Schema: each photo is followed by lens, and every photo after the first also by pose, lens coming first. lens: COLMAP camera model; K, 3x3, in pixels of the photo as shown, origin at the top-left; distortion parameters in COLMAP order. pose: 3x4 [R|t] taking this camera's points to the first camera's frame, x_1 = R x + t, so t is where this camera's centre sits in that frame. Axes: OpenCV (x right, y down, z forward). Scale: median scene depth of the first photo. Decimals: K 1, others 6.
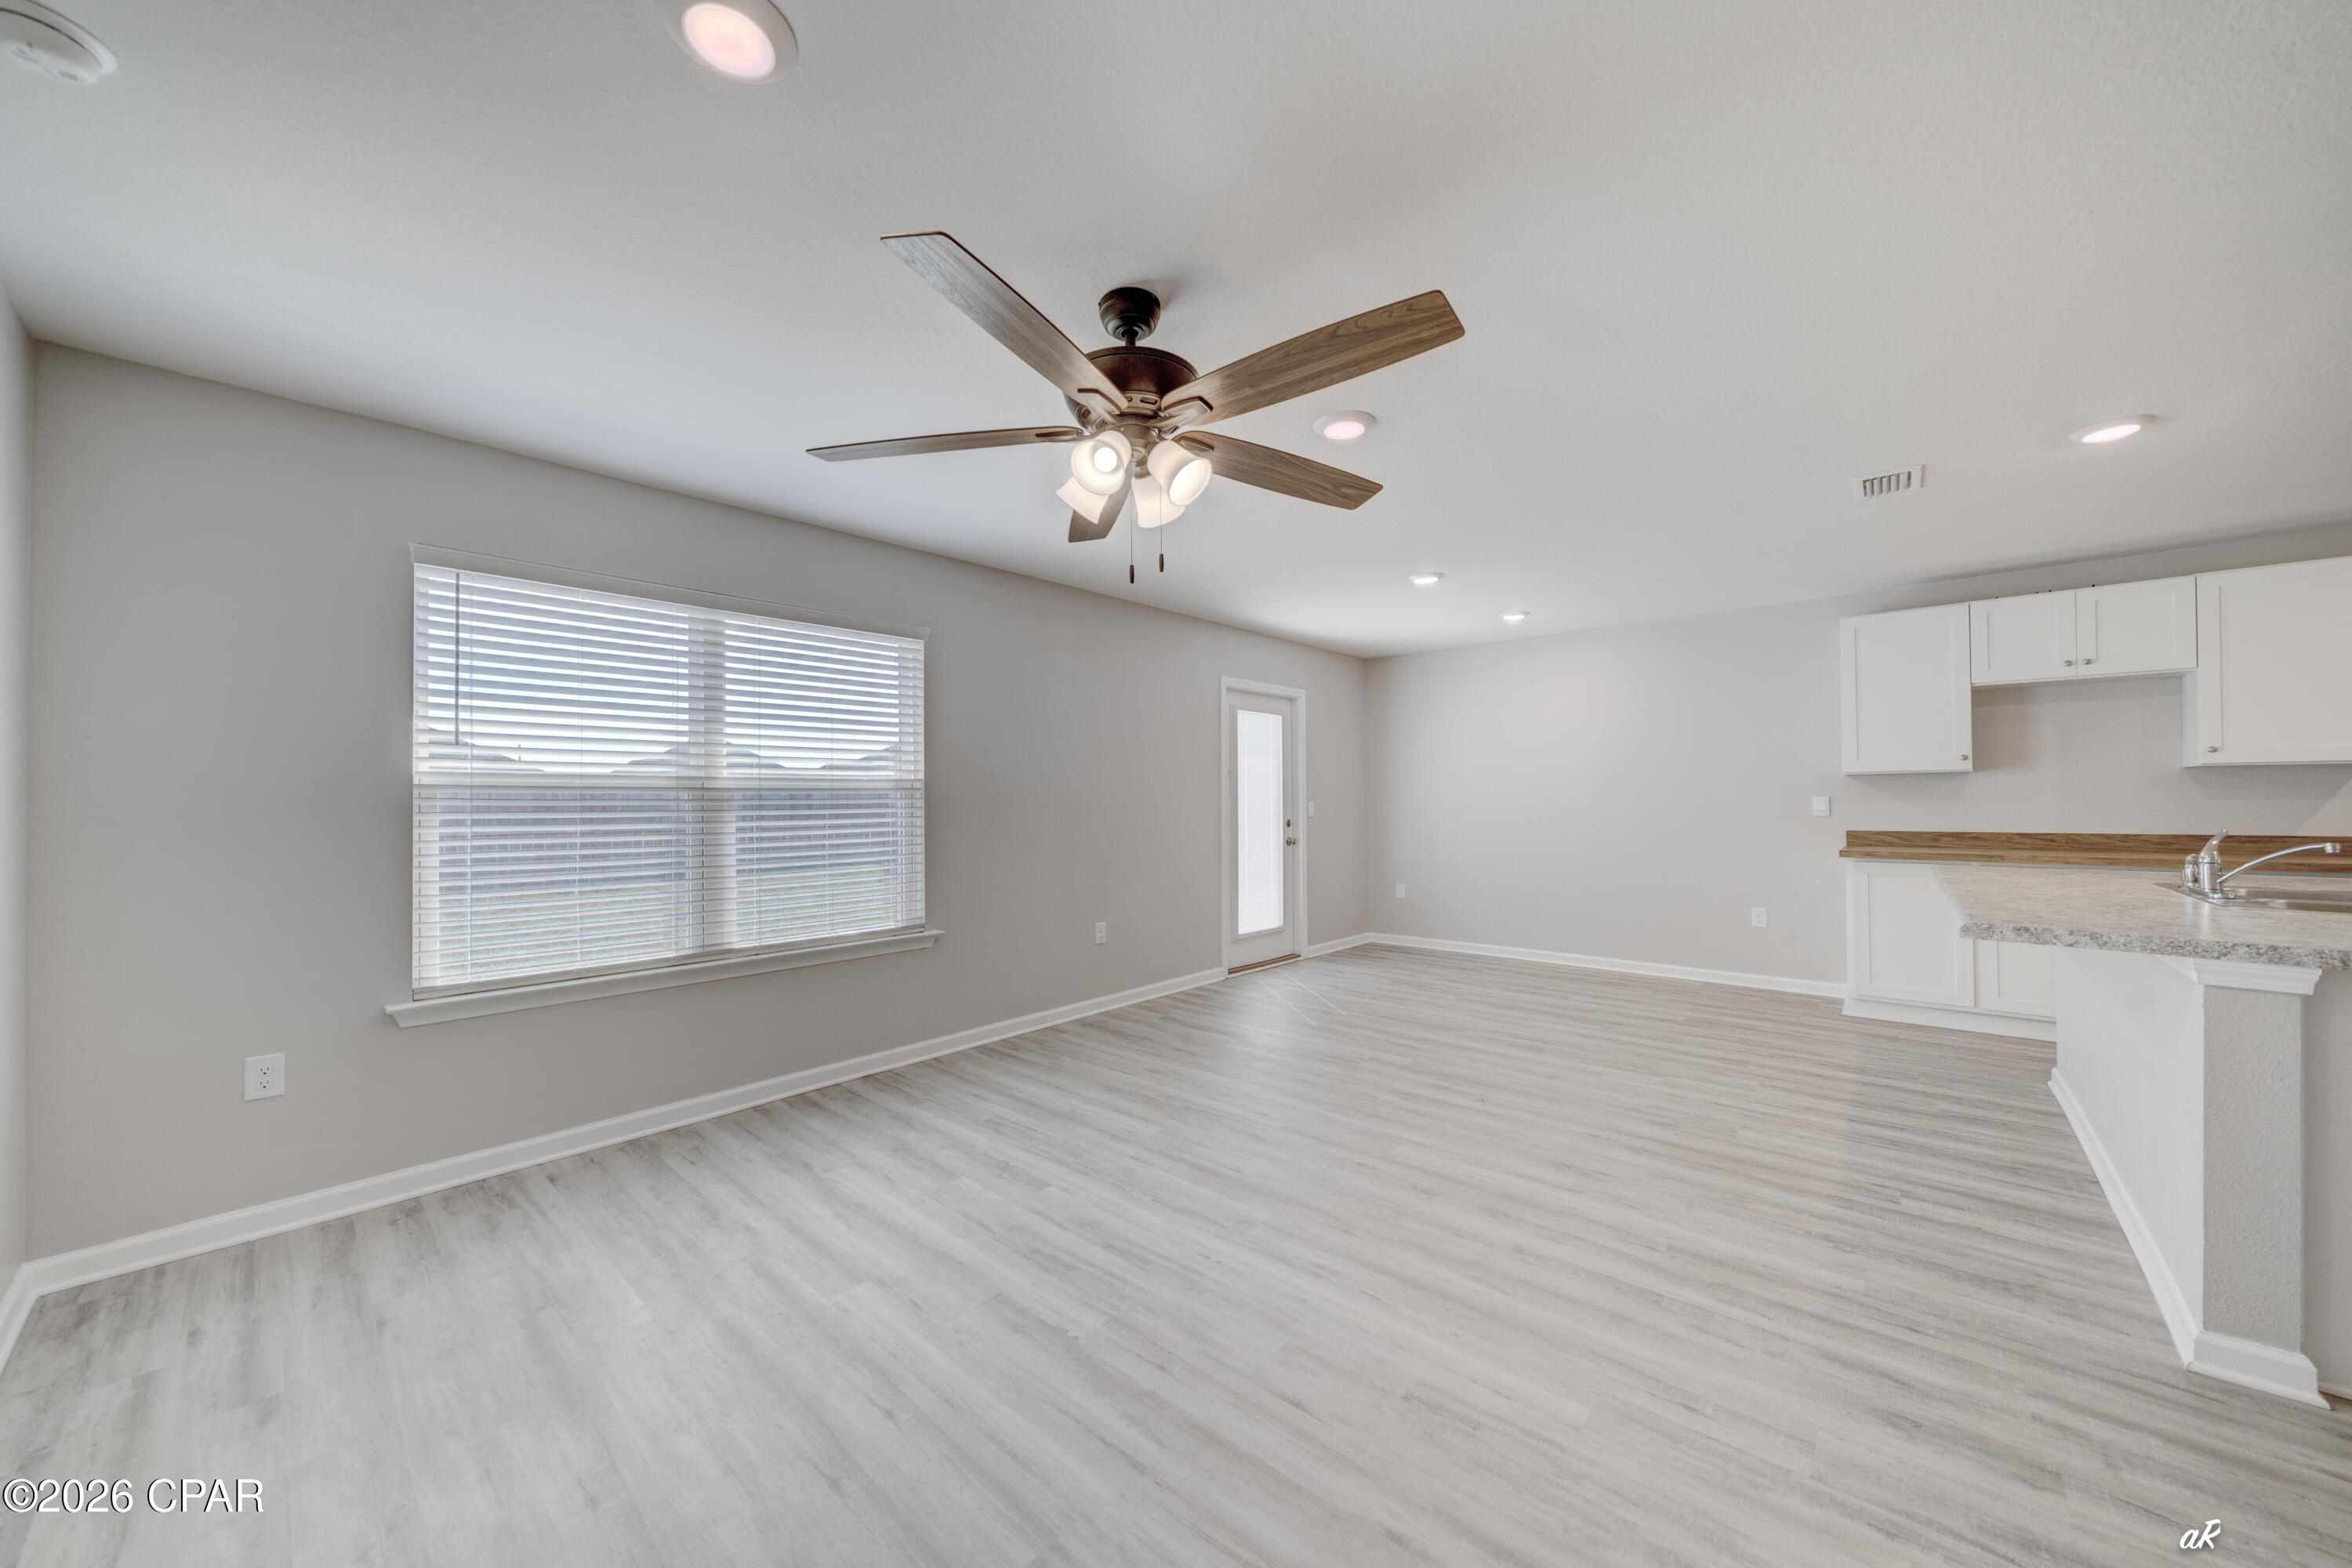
lens RADIAL K [[809.6, 0, 1164.2], [0, 809.6, 791.6], [0, 0, 1]] dist [-0.005068, -0.000006]
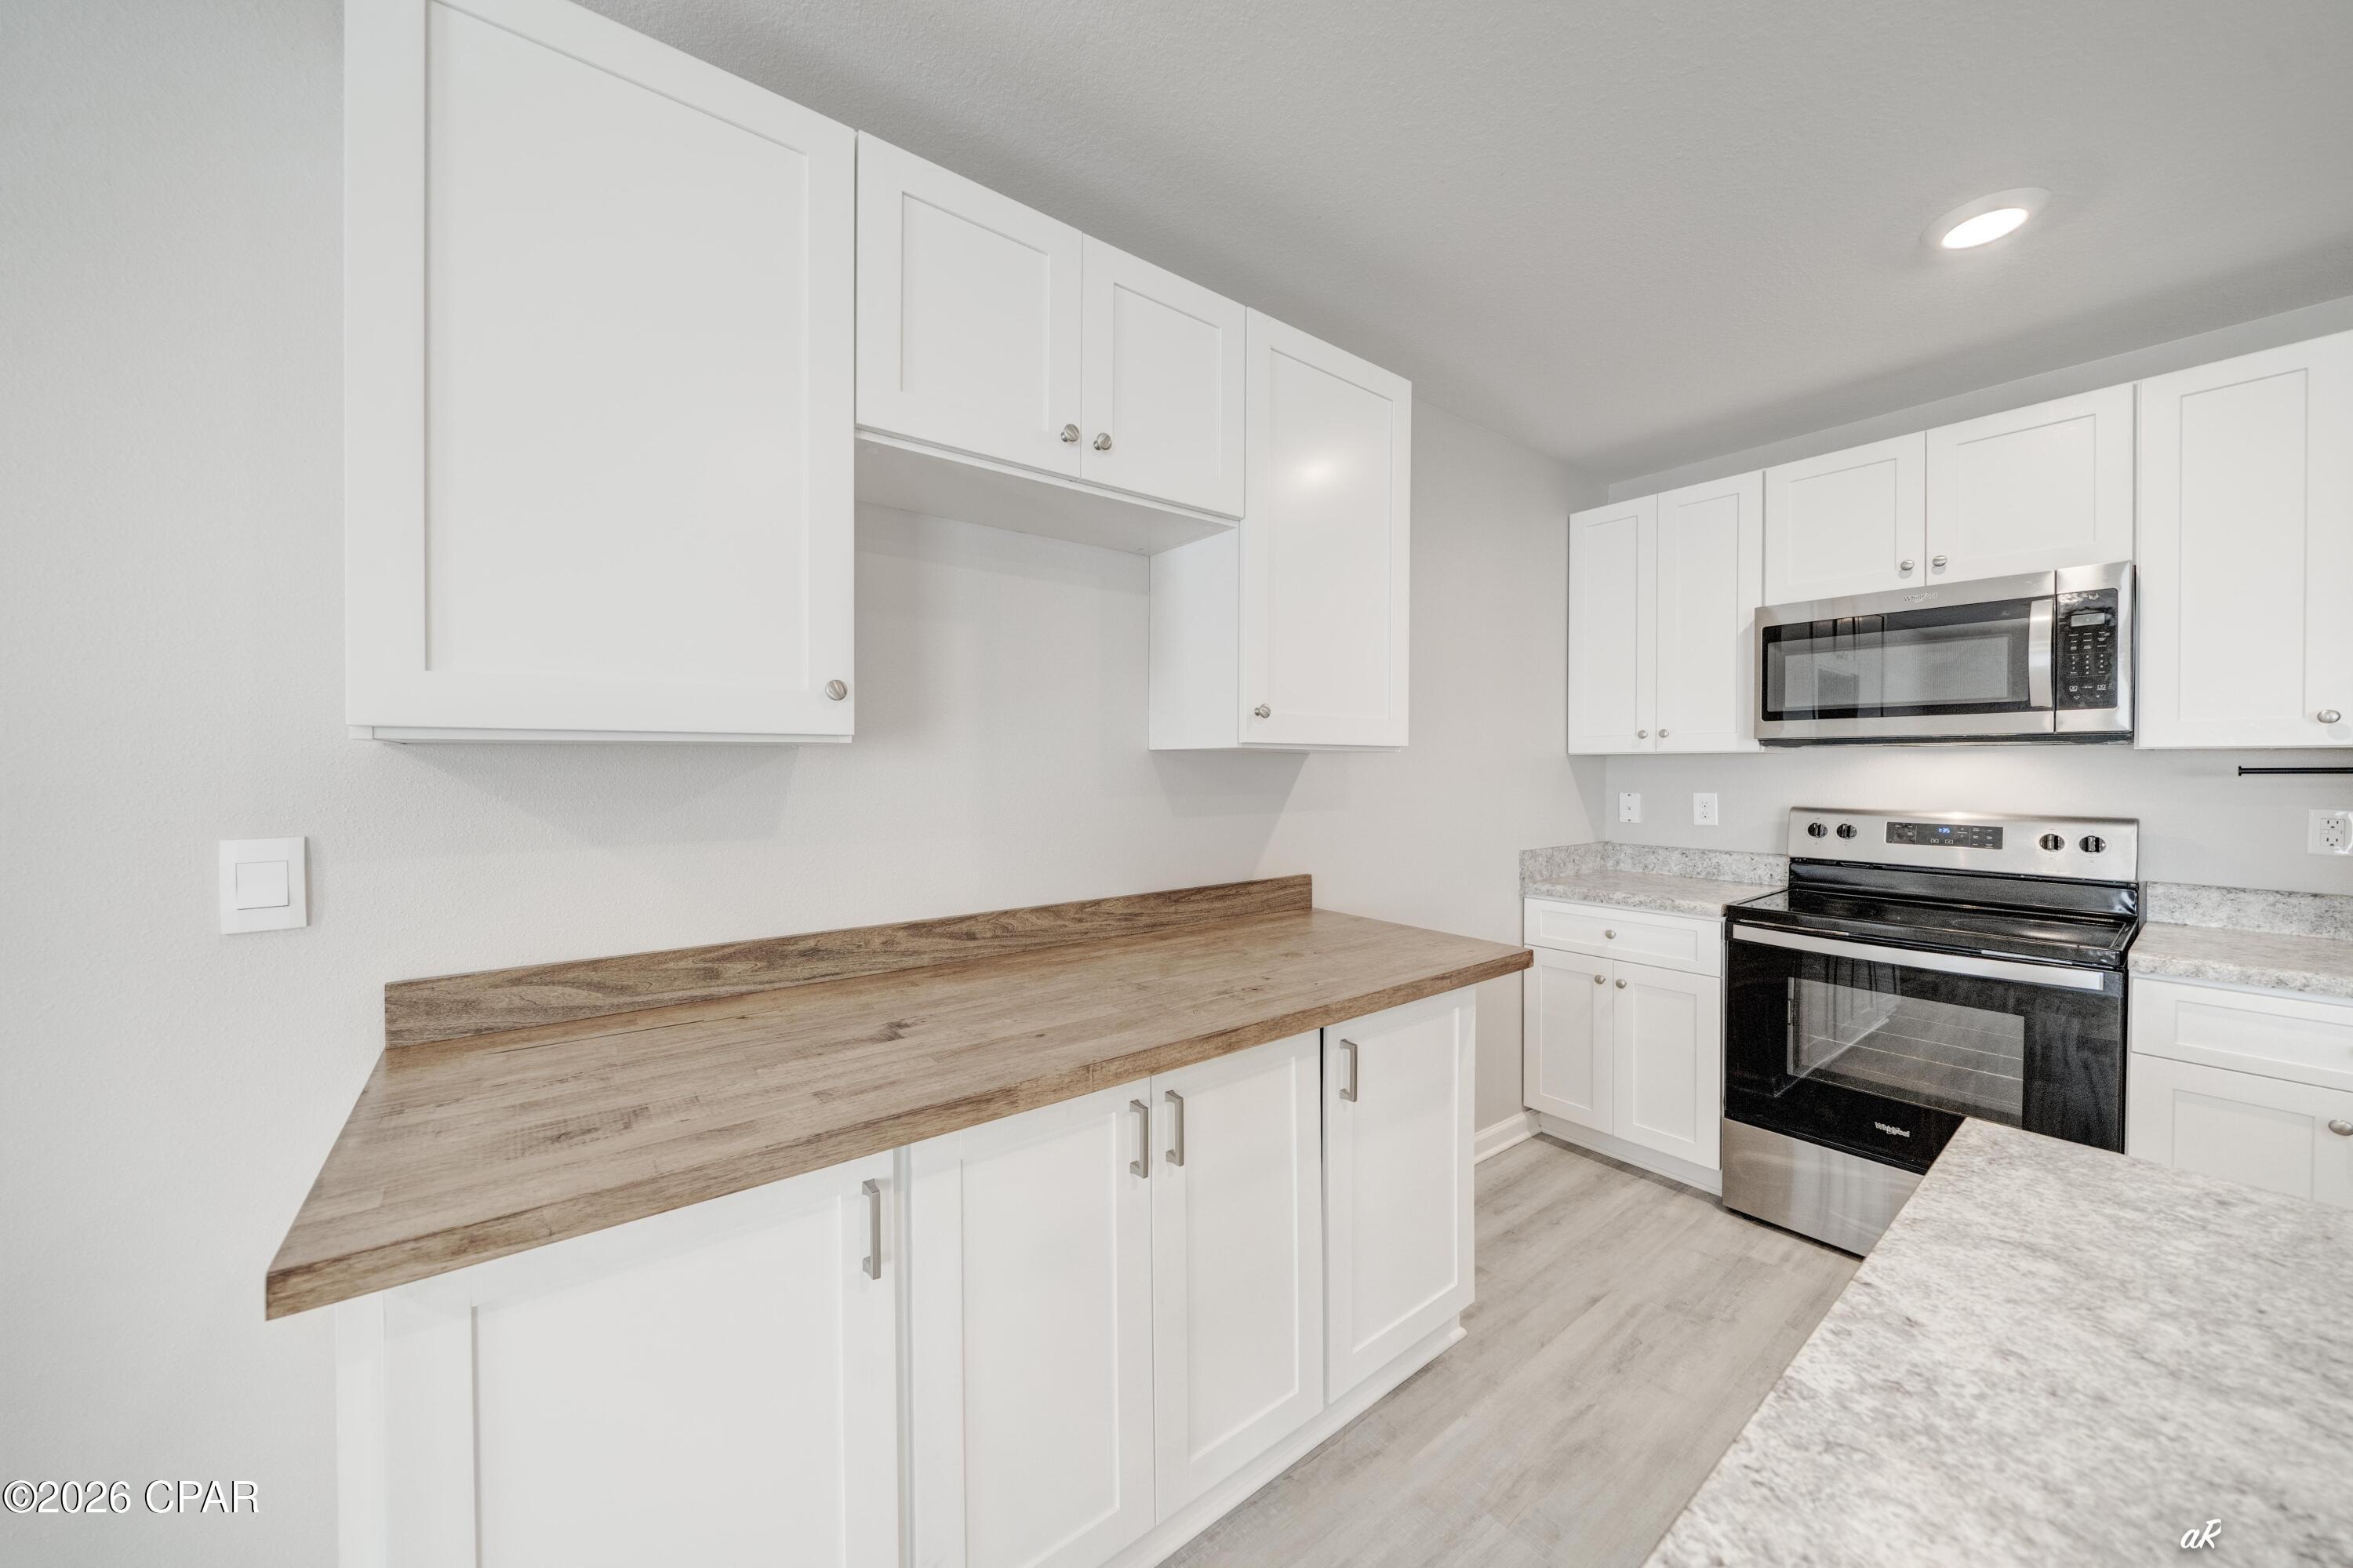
lens RADIAL K [[809.9, 0, 1183.3], [0, 809.9, 773.7], [0, 0, 1]] dist [-0.005068, -0.000006]
pose [[0.164117, -0.001506, 0.986440, 1.084048], [-0.011280, 0.999931, 0.003404, -0.024688], [-0.986376, -0.011686, 0.164089, 1.221174]]
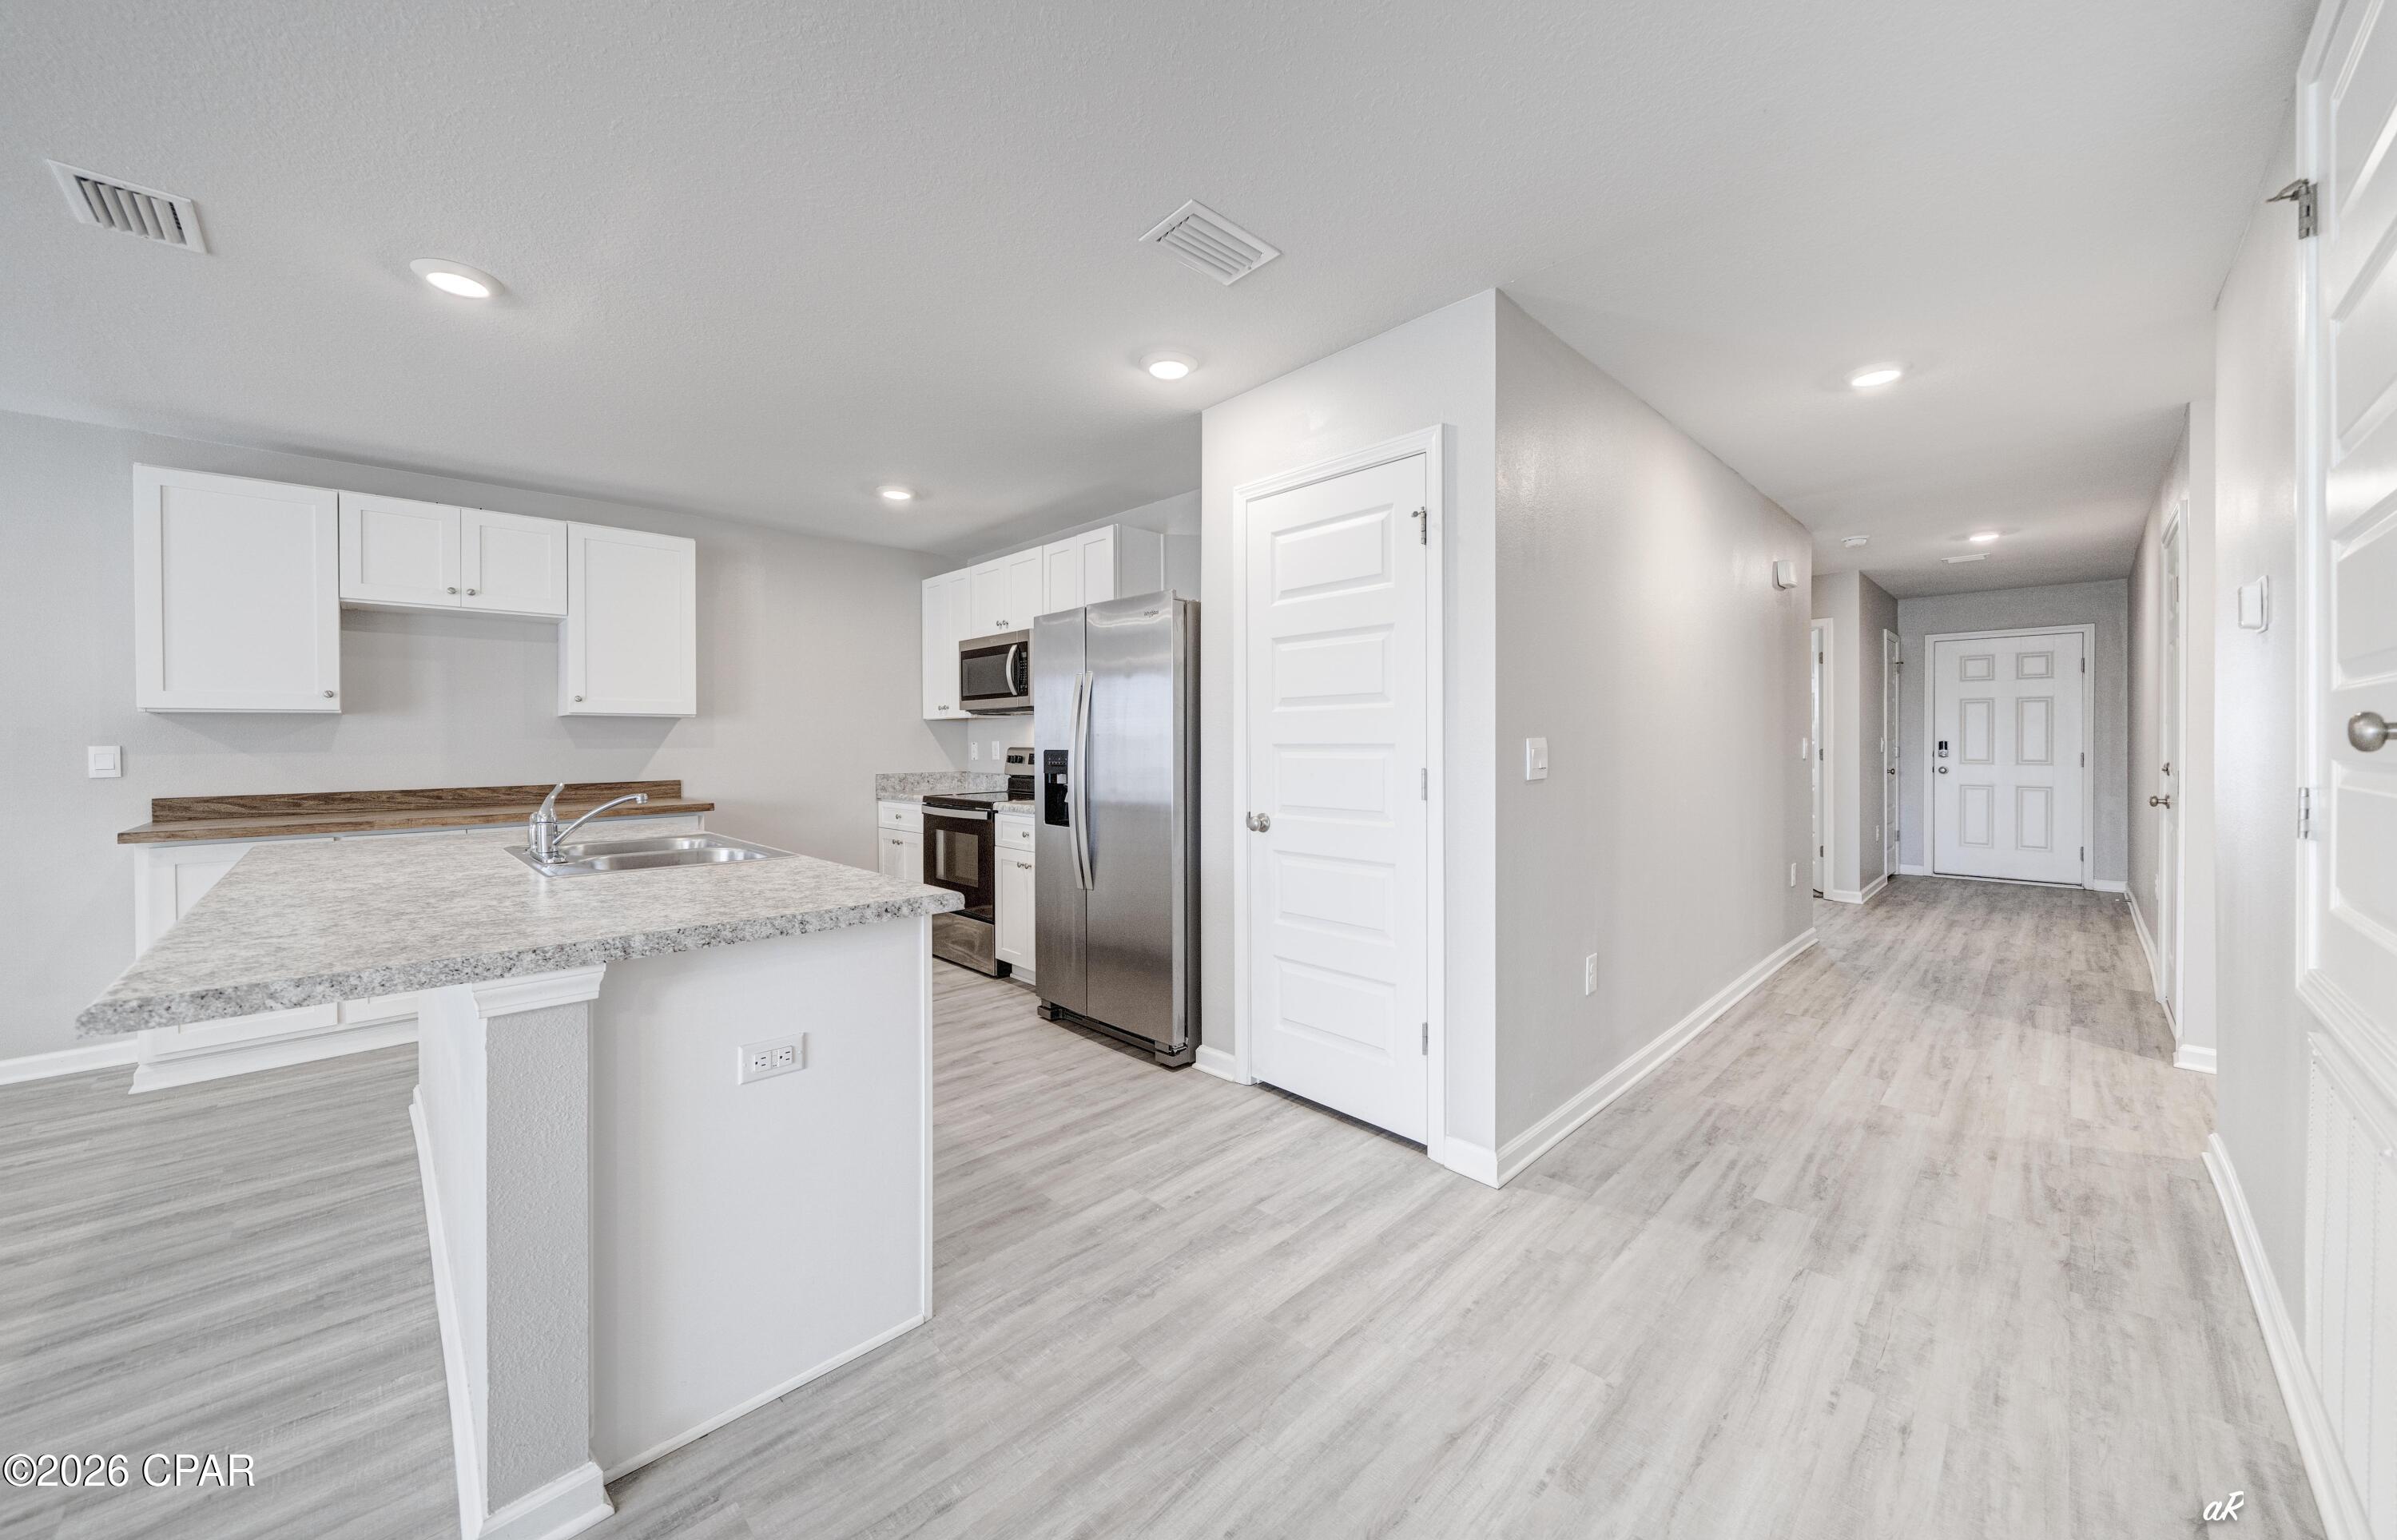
lens RADIAL K [[872.3, 0, 1215.3], [0, 872.3, 744.5], [0, 0, 1]] dist [-0.012583, 0.001449]
pose [[0.049177, 0.000003, 0.998790, 0.329494], [-0.005043, 0.999987, 0.000245, 0.000435], [-0.998777, -0.005049, 0.049176, 0.189801]]
